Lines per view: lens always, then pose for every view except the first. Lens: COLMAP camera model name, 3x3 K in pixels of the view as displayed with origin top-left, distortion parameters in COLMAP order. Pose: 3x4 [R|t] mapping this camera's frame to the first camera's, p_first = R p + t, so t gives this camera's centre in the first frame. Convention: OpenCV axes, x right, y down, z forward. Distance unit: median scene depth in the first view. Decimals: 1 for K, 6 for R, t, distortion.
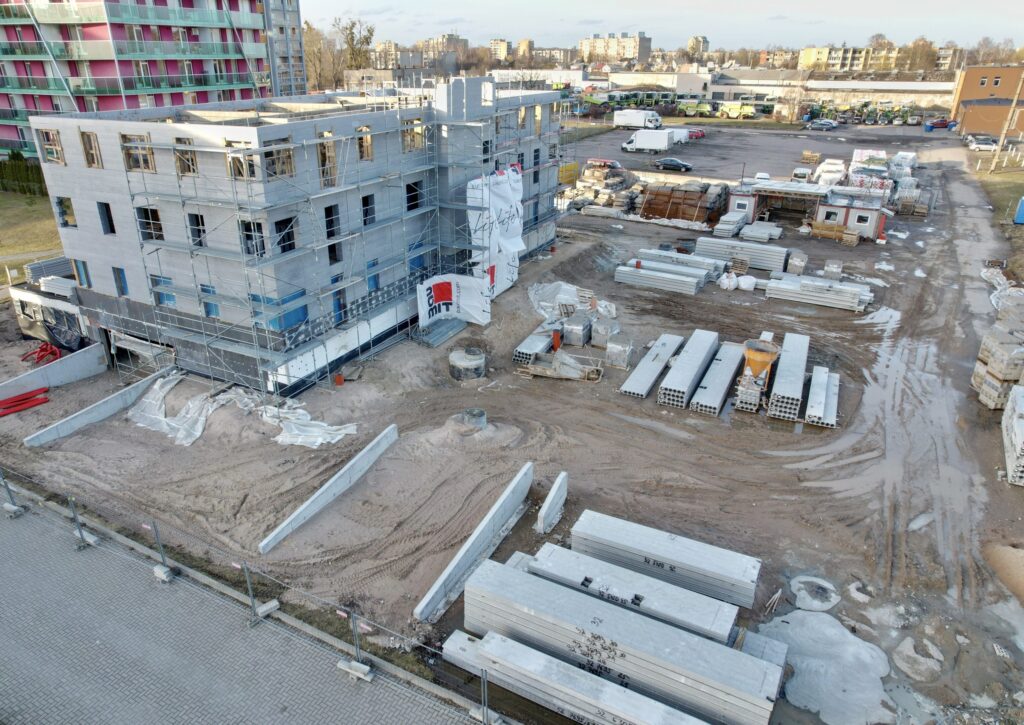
lens RADIAL K [[649.2, 0, 512.0], [0, 649.2, 362.5], [0, 0, 1]] dist [-0.066064, 0.065297]
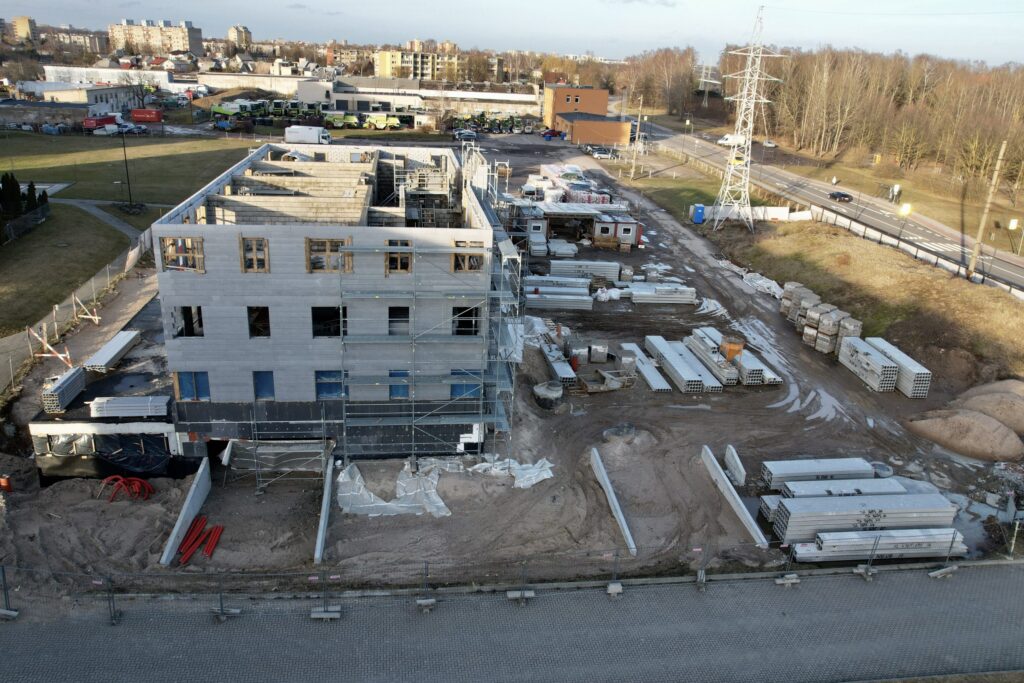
lens RADIAL K [[692.2, 0, 512.0], [0, 692.2, 341.5], [0, 0, 1]] dist [-0.032121, 0.004088]
pose [[0.831007, -0.168080, 0.530261, -0.548615], [0.192691, 0.981218, 0.009045, -0.083270], [-0.521822, 0.094660, 0.847786, -0.046931]]
